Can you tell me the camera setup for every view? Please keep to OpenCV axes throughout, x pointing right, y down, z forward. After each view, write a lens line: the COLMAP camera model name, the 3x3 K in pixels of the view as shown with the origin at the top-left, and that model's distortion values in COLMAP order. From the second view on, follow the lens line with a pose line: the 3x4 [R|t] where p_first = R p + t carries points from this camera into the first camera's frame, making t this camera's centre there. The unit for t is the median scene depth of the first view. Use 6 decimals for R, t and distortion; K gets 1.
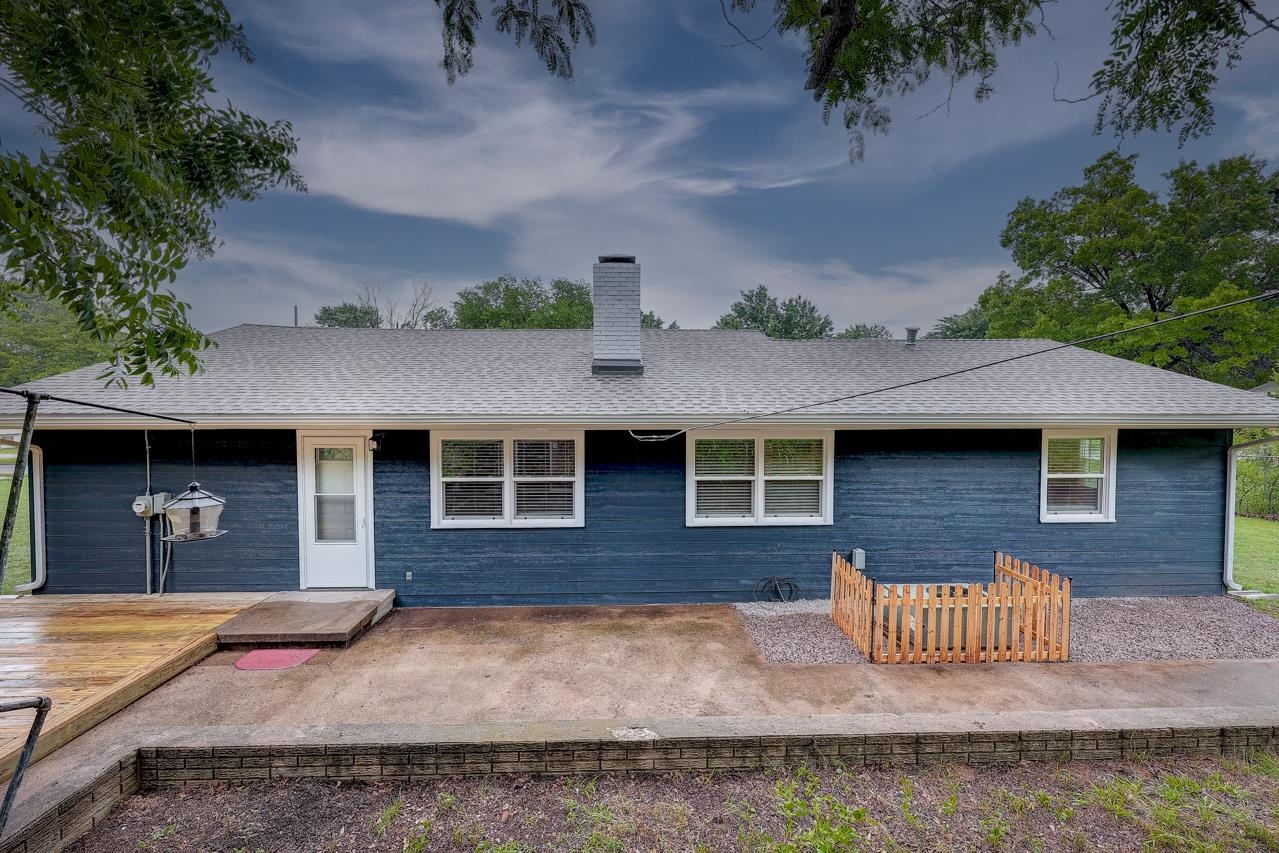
lens RADIAL K [[423.0, 0, 638.2], [0, 423.0, 422.4], [0, 0, 1]] dist [-0.003216, -0.000264]
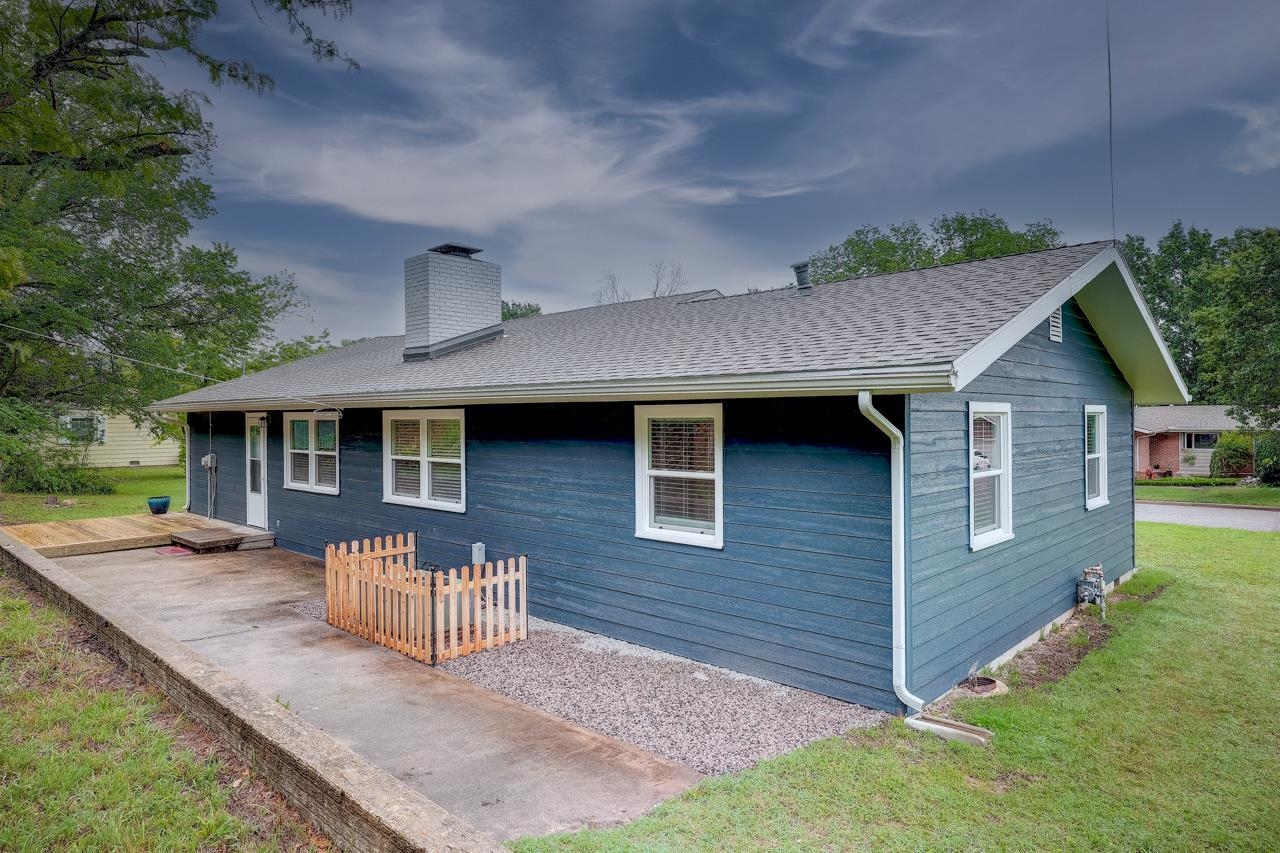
lens RADIAL K [[780.7, 0, 636.1], [0, 780.7, 423.4], [0, 0, 1]] dist [0.009573, 0.002575]
pose [[0.707661, 0.004827, -0.706536, 1.861705], [0.028805, 0.998948, 0.035675, 0.003178], [0.705965, -0.045598, 0.706778, 0.095502]]
